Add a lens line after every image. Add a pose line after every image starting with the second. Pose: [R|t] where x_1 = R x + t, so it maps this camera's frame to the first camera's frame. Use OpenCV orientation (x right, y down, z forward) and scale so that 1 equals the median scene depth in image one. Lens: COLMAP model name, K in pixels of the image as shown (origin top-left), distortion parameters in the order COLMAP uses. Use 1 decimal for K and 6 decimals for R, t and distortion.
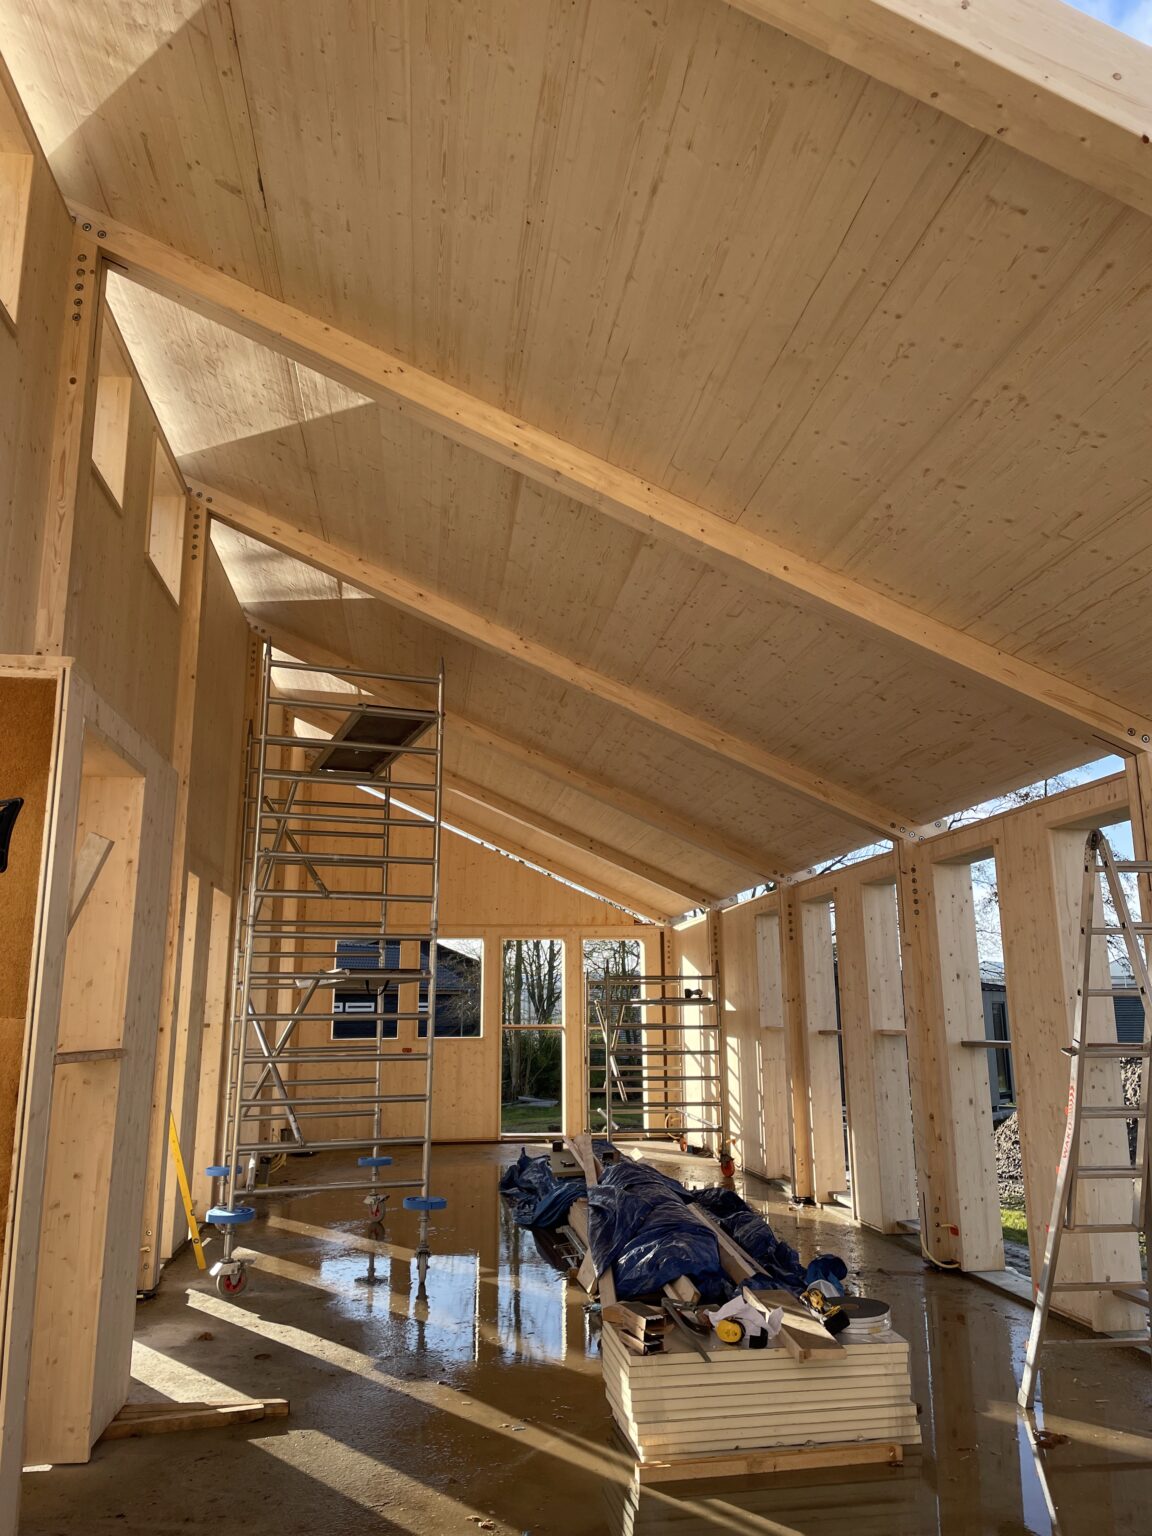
lens RADIAL K [[1180.2, 0, 576.0], [0, 1180.2, 768.0], [0, 0, 1]] dist [0.089420, -0.097961]
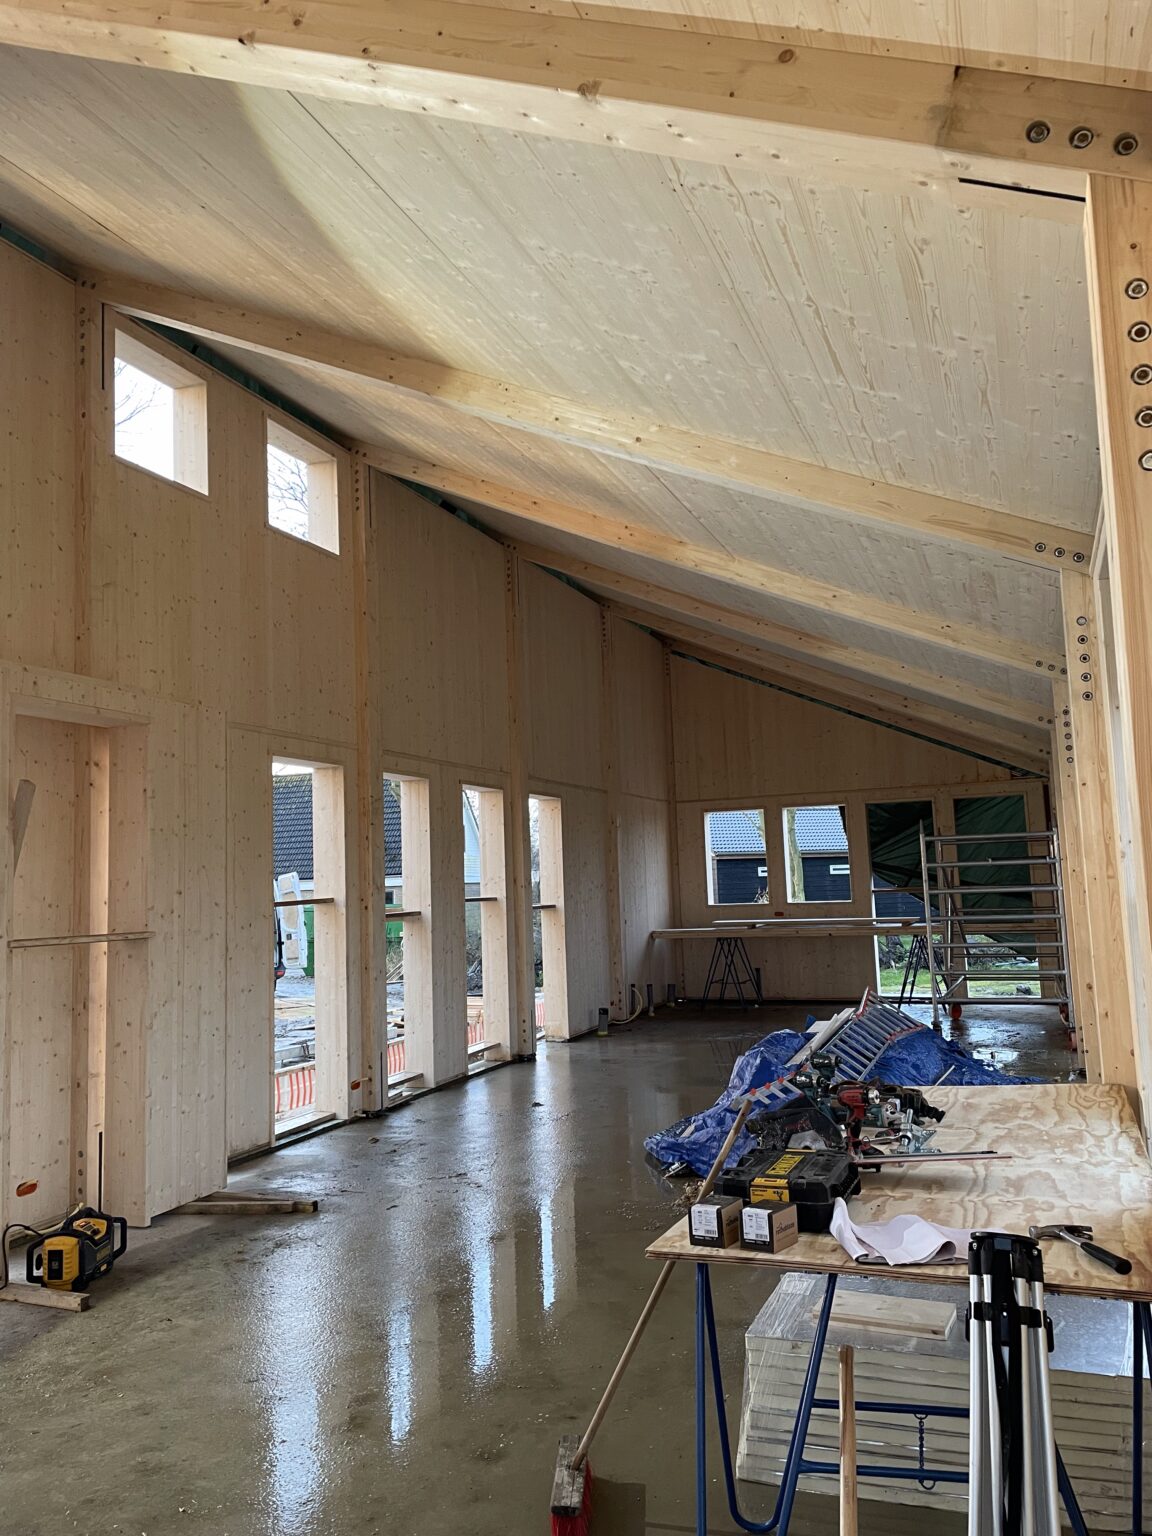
lens RADIAL K [[1180.2, 0, 576.0], [0, 1180.2, 768.0], [0, 0, 1]] dist [0.089420, -0.097961]
pose [[0.872614, -0.077312, -0.482253, 0.426909], [0.132567, 0.987817, 0.081511, 0.007785], [0.470076, -0.135059, 0.872231, 0.063645]]
